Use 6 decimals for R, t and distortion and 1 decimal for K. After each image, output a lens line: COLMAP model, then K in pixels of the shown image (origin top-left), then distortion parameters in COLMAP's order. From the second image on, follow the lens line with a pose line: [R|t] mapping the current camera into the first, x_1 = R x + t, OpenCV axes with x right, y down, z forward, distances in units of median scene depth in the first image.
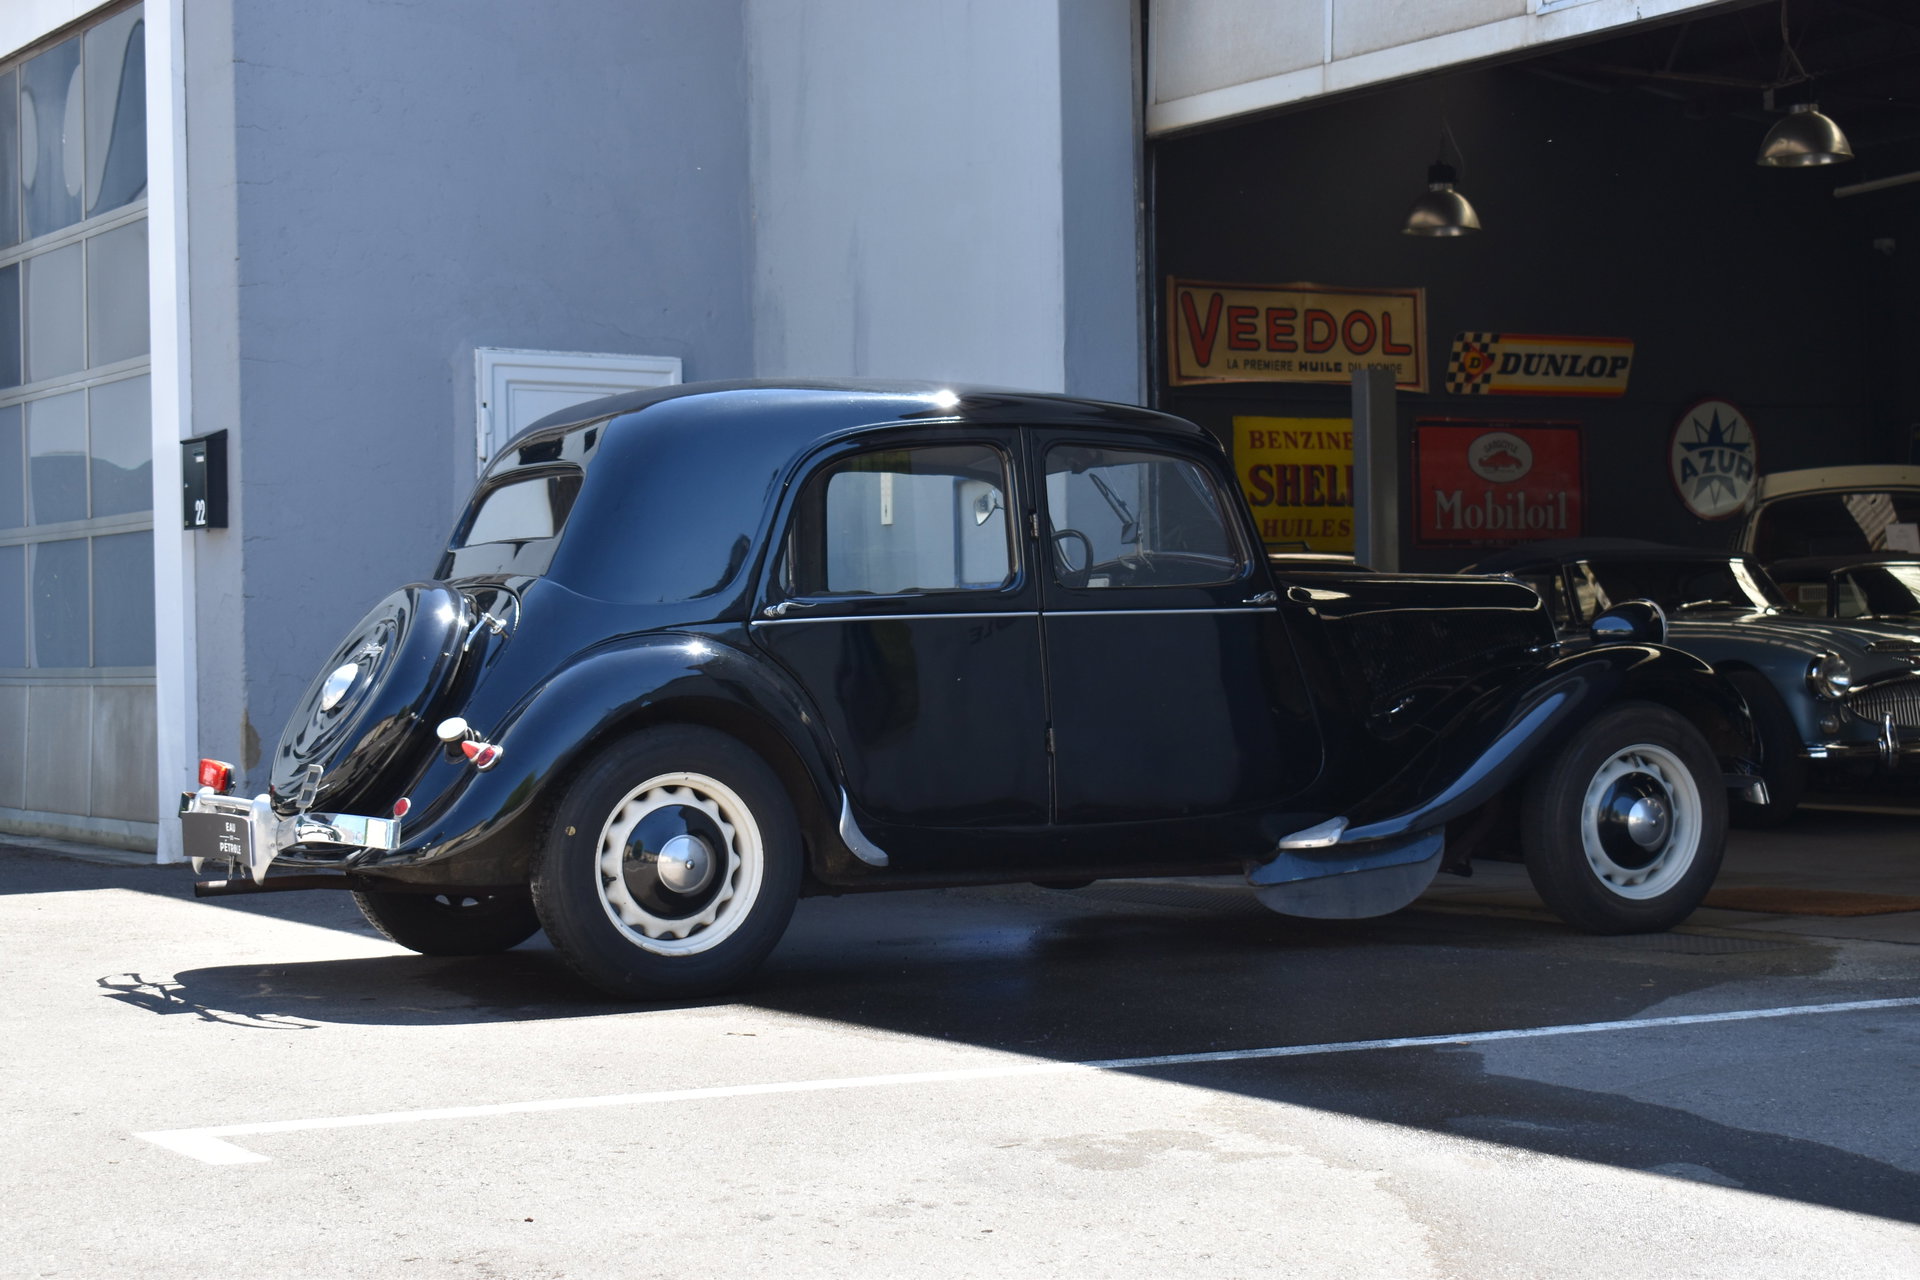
lens RADIAL K [[3351.7, 0, 960.0], [0, 3351.7, 640.0], [0, 0, 1]] dist [0.005440, -0.048785]
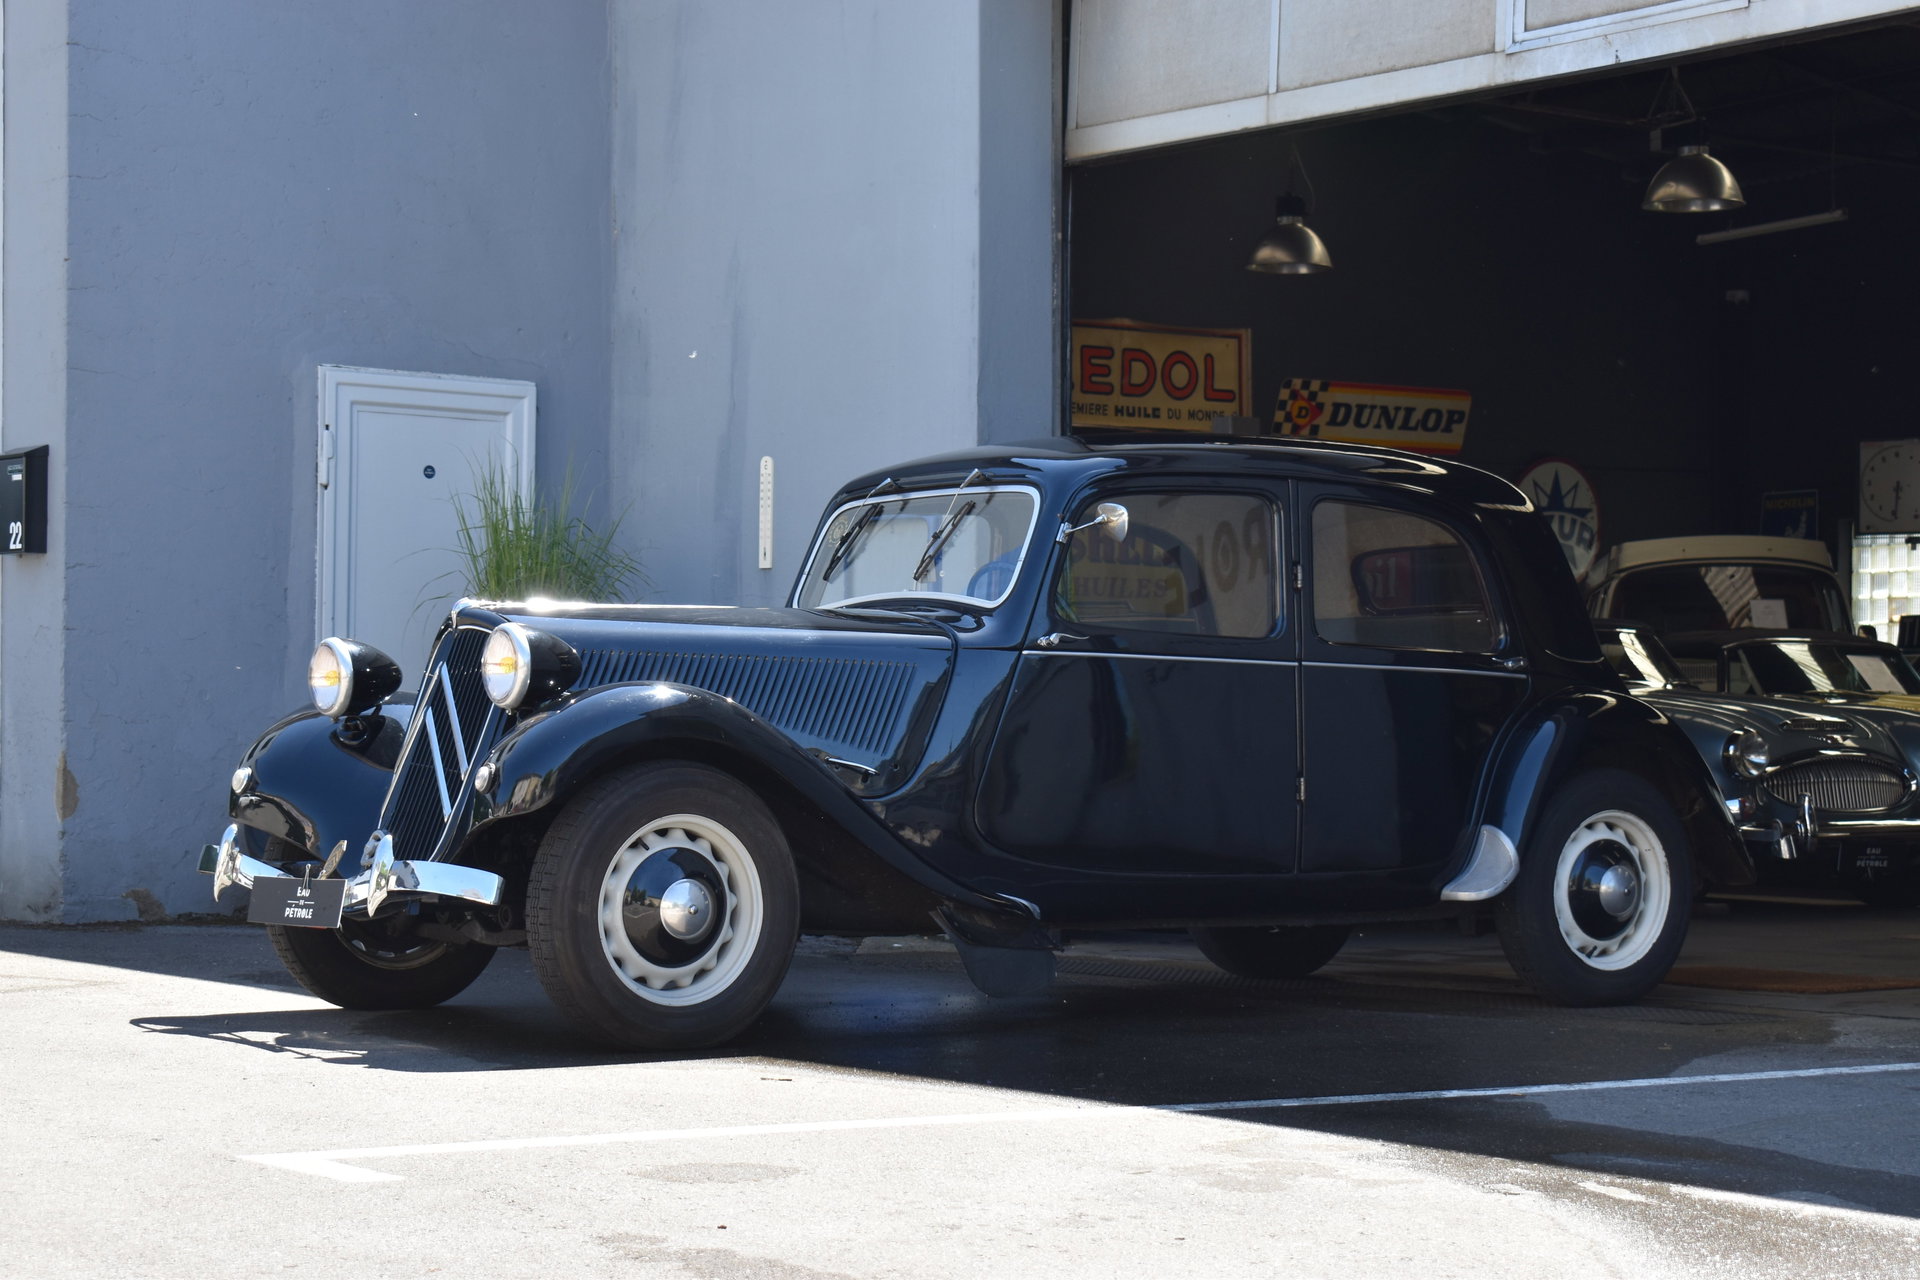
lens RADIAL K [[3869.9, 0, 960.0], [0, 3869.9, 640.0], [0, 0, 1]] dist [0.029569, 0.061130]
pose [[0.995327, 0.023643, 0.093618, -0.067210], [-0.021713, 0.999531, -0.021578, 0.007298], [-0.094084, 0.019445, 0.995374, -0.071100]]
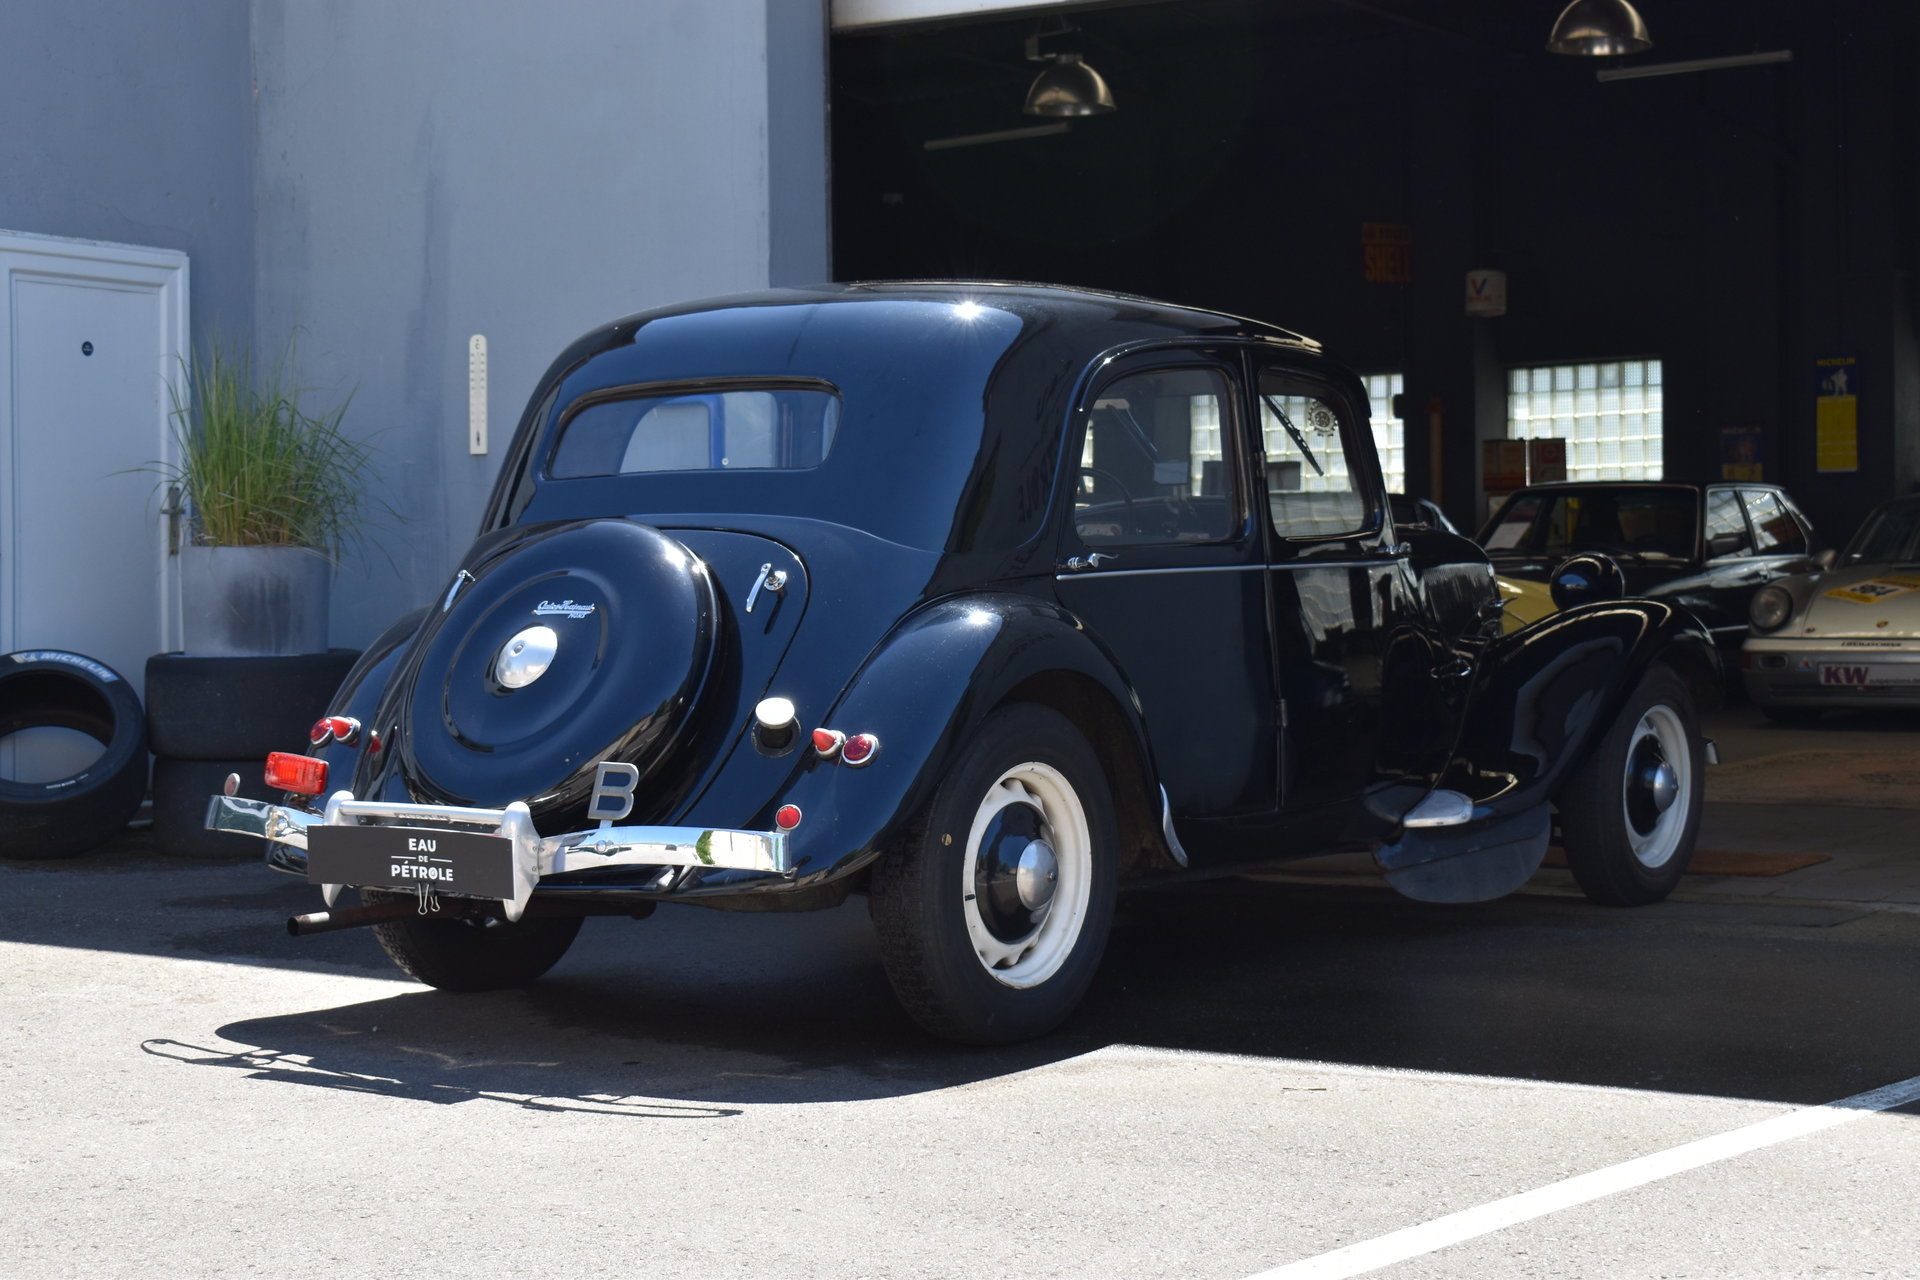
lens RADIAL K [[3200.0, 0, 960.0], [0, 3200.0, 640.0], [0, 0, 1]] dist [-0.004169, 0.008057]
pose [[0.903152, -0.003731, 0.429305, -0.263301], [-0.005425, 0.999783, 0.020100, -0.003371], [-0.429287, -0.020482, 0.902936, 0.189230]]
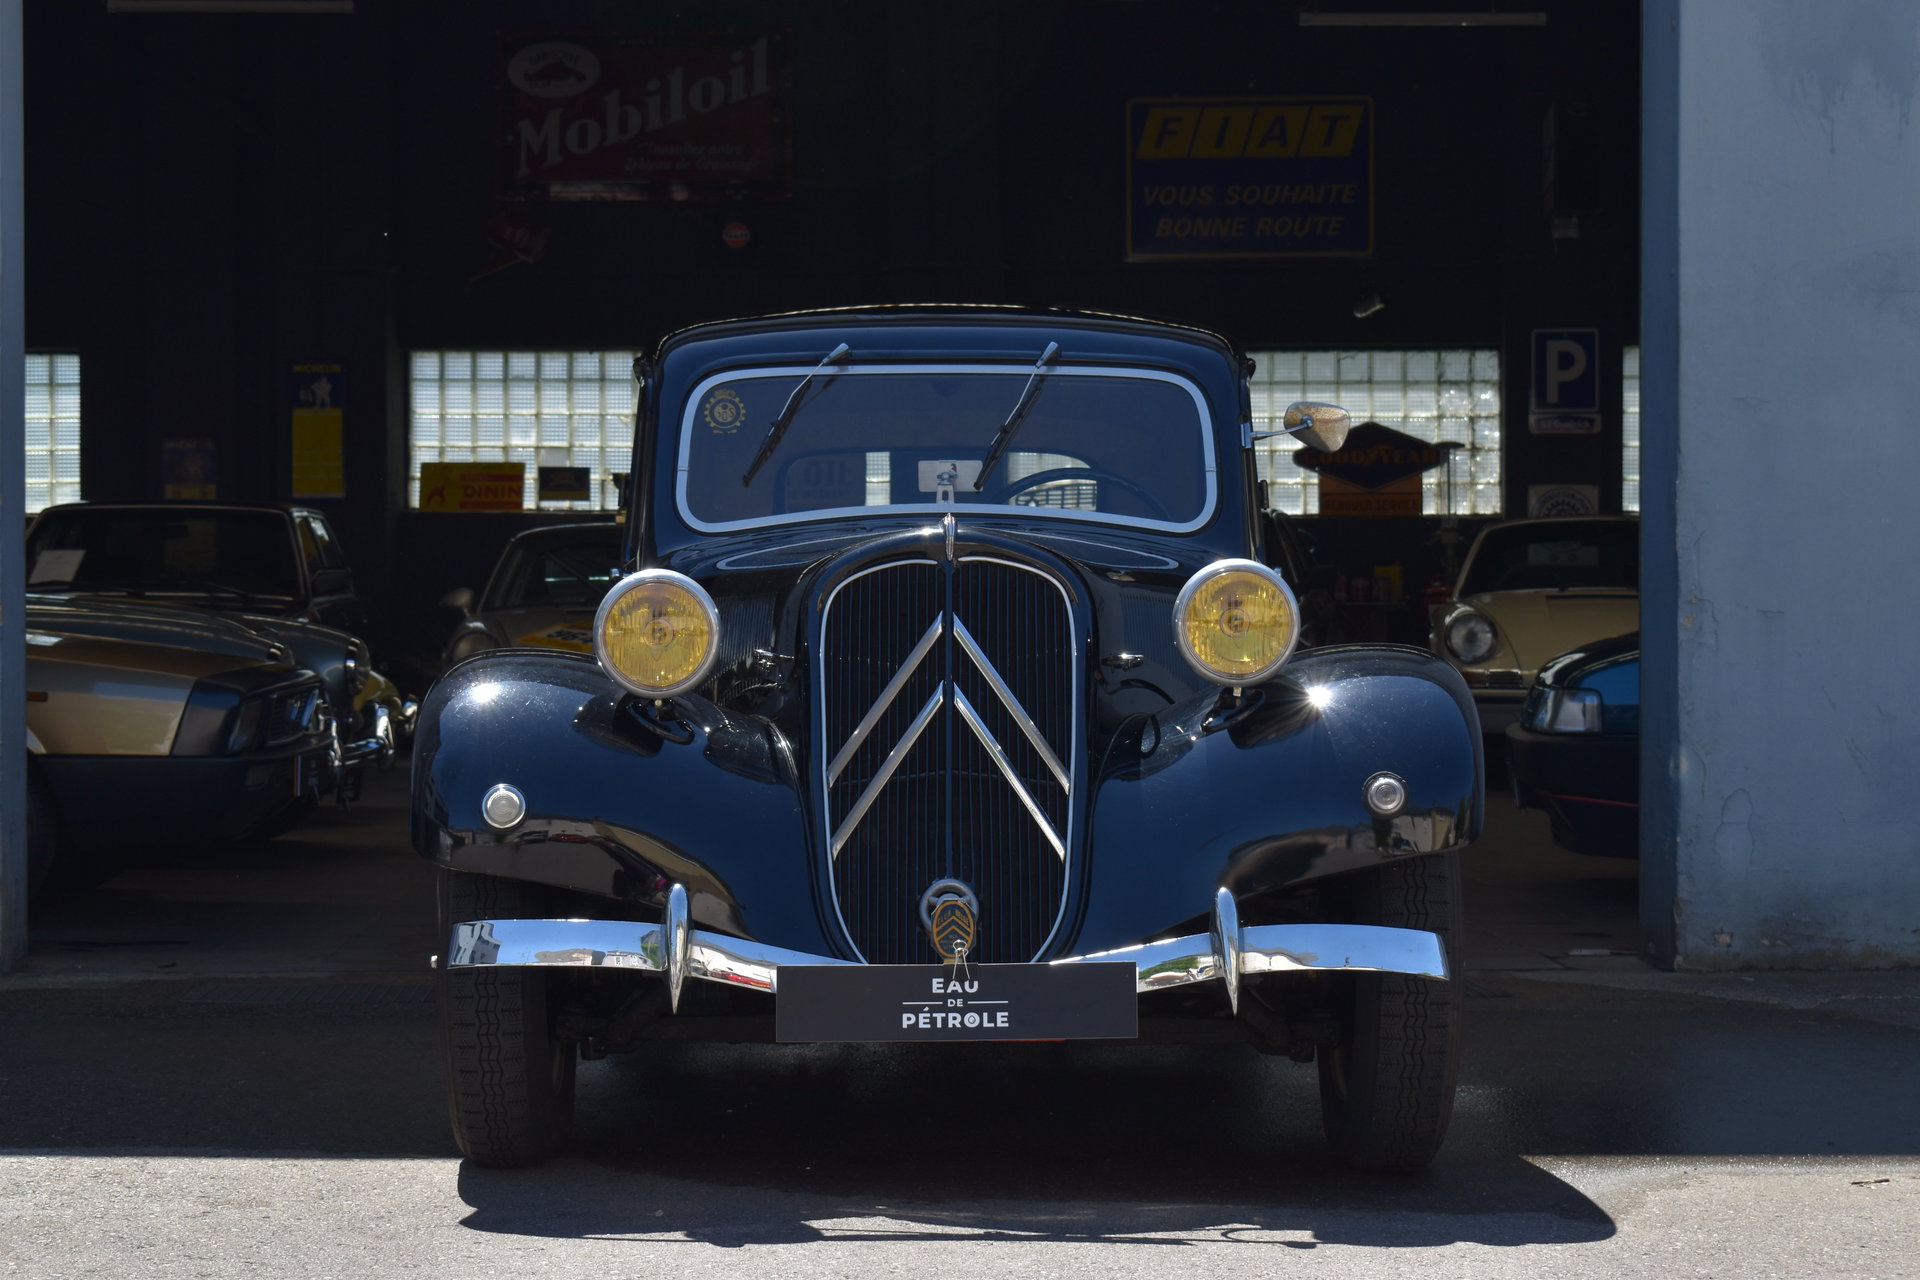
lens RADIAL K [[3869.9, 0, 960.0], [0, 3869.9, 640.0], [0, 0, 1]] dist [0.029569, 0.061130]
pose [[0.469156, 0.008447, 0.883075, -0.504232], [-0.014157, 0.999898, -0.002043, 0.002211], [-0.883002, -0.011544, 0.469228, 0.433876]]
